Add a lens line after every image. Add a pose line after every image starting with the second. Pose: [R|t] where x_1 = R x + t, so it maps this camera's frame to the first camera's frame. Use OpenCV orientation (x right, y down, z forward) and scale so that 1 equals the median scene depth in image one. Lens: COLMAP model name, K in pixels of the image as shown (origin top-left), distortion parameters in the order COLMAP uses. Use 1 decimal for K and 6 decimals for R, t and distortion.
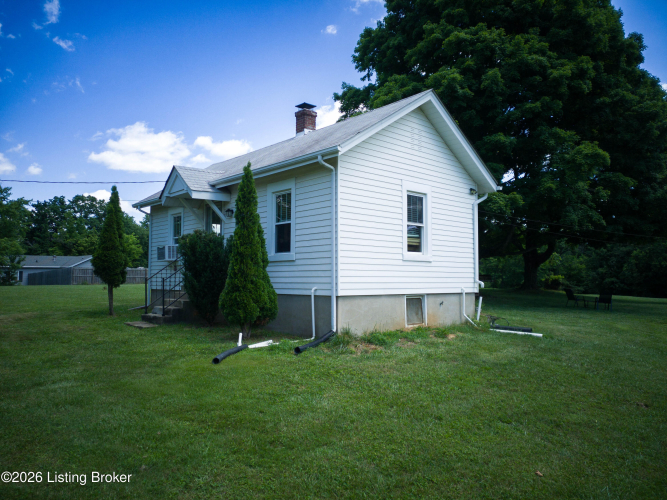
lens RADIAL K [[491.4, 0, 331.0], [0, 491.4, 248.3], [0, 0, 1]] dist [0.063973, -0.037808]
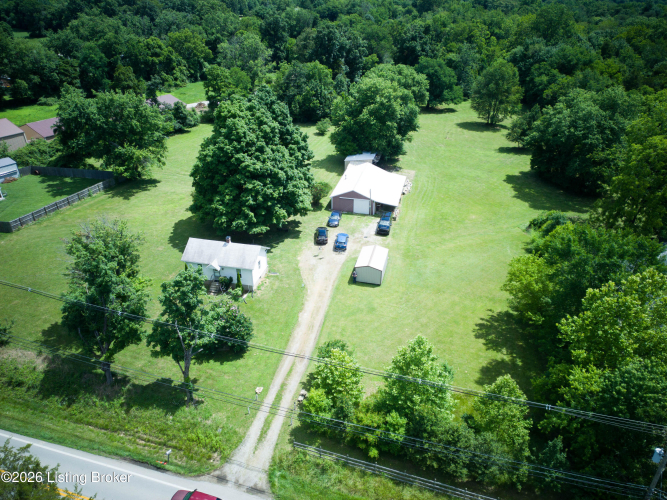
lens RADIAL K [[491.4, 0, 334.4], [0, 491.4, 248.1], [0, 0, 1]] dist [0.063973, -0.037808]
pose [[0.823904, -0.280006, 0.492725, -1.853456], [-0.026326, 0.849572, 0.526815, -3.226445], [-0.566117, -0.447016, 0.692595, -3.335603]]
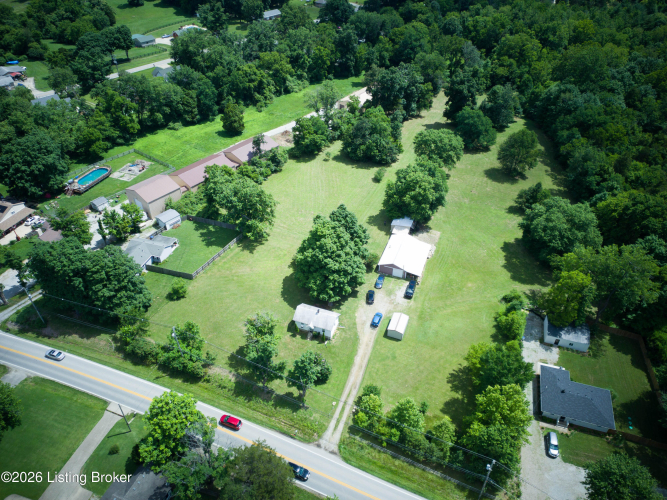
lens RADIAL K [[491.4, 0, 334.9], [0, 491.4, 249.3], [0, 0, 1]] dist [0.063973, -0.037808]
pose [[0.887398, -0.290189, 0.358211, -3.035930], [-0.025028, 0.745551, 0.665979, -8.060940], [-0.460325, -0.599953, 0.654337, -4.777856]]
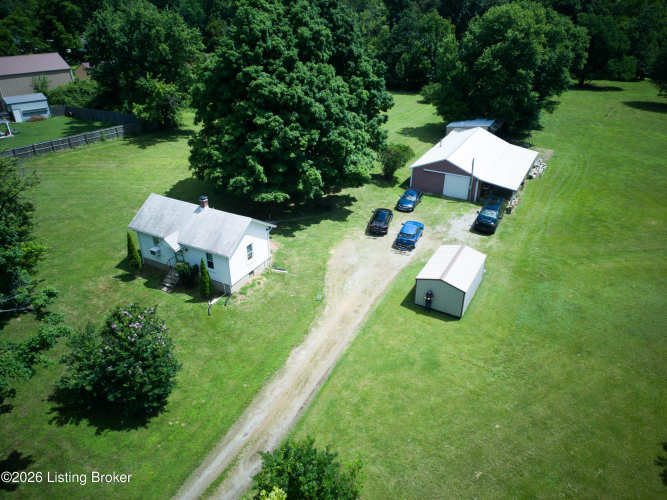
lens RADIAL K [[491.4, 0, 333.6], [0, 491.4, 249.1], [0, 0, 1]] dist [0.063973, -0.037808]
pose [[0.942851, -0.163811, 0.290168, -0.254729], [-0.014807, 0.849359, 0.527608, -1.818246], [-0.332884, -0.501753, 0.798394, -1.822128]]
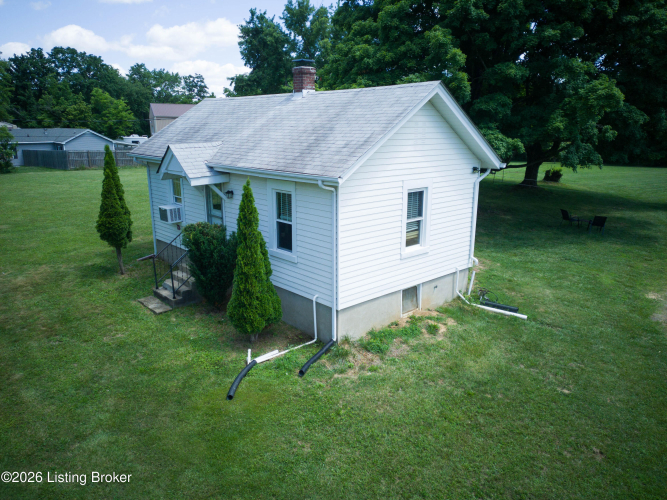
lens RADIAL K [[491.4, 0, 332.2], [0, 491.4, 245.4], [0, 0, 1]] dist [0.063973, -0.037808]
pose [[0.999992, -0.000102, 0.003999, -0.002681], [-0.001064, 0.956835, 0.290631, -0.289148], [-0.003856, -0.290633, 0.956827, 0.014884]]
